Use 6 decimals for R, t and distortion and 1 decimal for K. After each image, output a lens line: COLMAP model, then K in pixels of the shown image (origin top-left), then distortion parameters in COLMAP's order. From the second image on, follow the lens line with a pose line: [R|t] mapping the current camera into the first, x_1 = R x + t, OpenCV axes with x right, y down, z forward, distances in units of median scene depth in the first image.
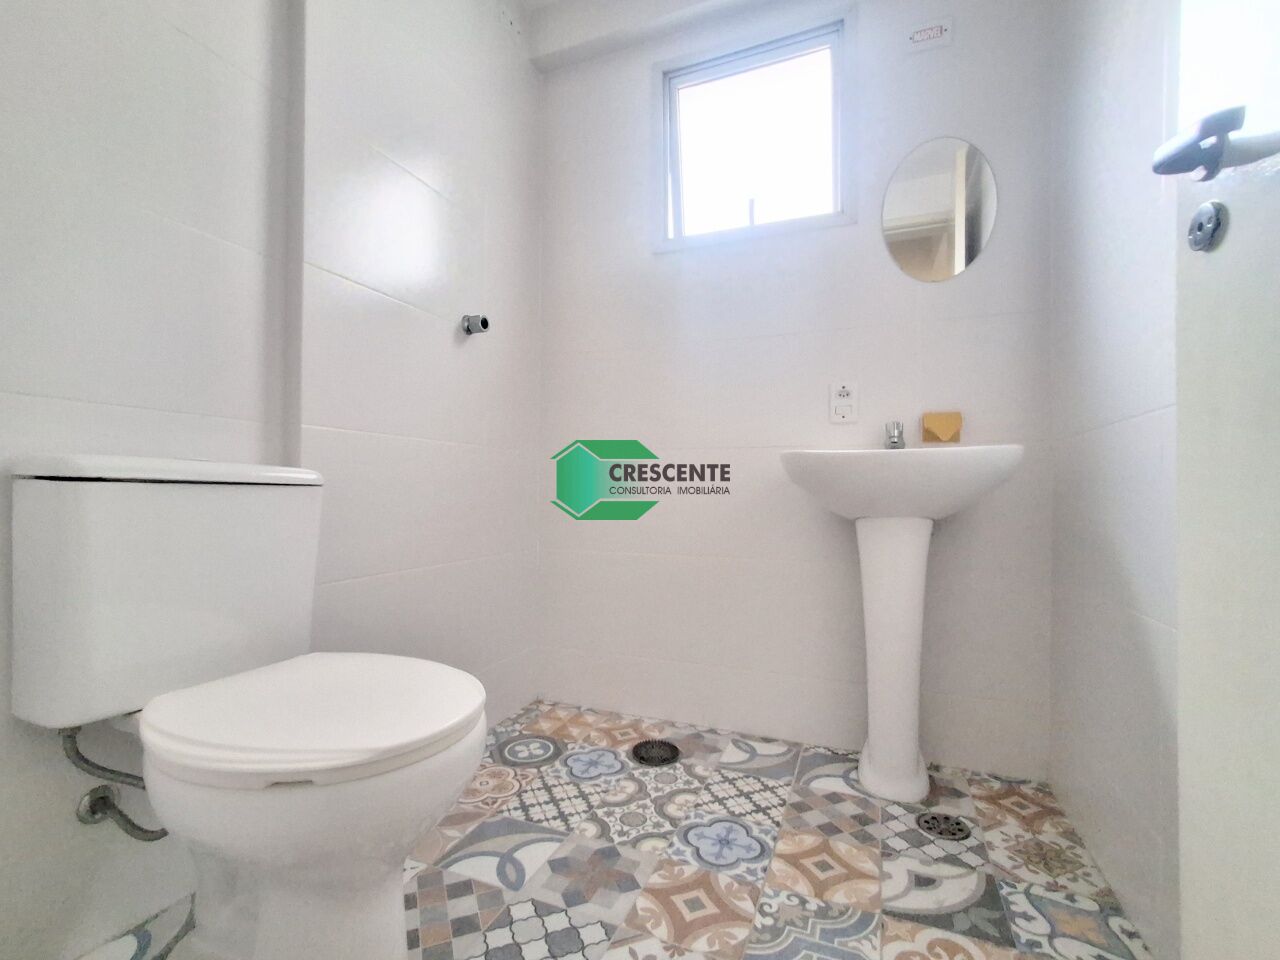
lens RADIAL K [[589.3, 0, 647.4], [0, 589.3, 479.3], [0, 0, 1]] dist [-0.017320, 0.011711]
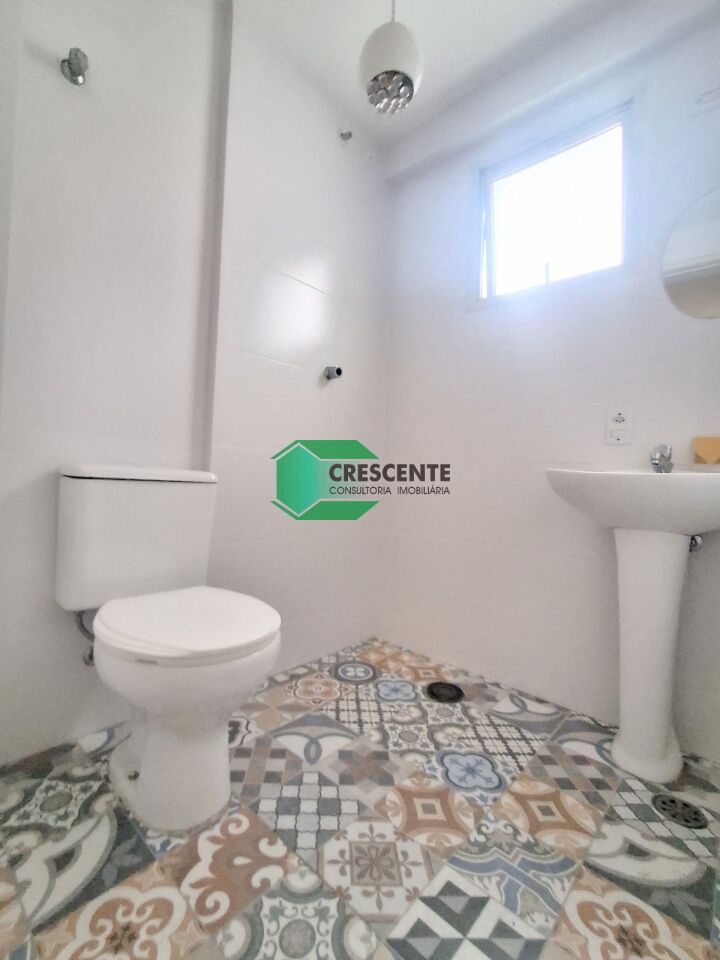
lens RADIAL K [[441.9, 0, 354.1], [0, 441.9, 472.2], [0, 0, 1]] dist [-0.017320, 0.011711]
pose [[0.937227, 0.035591, -0.346900, 0.197695], [-0.036435, 0.999328, 0.004090, -0.033825], [0.346812, 0.008806, 0.937893, -0.005576]]
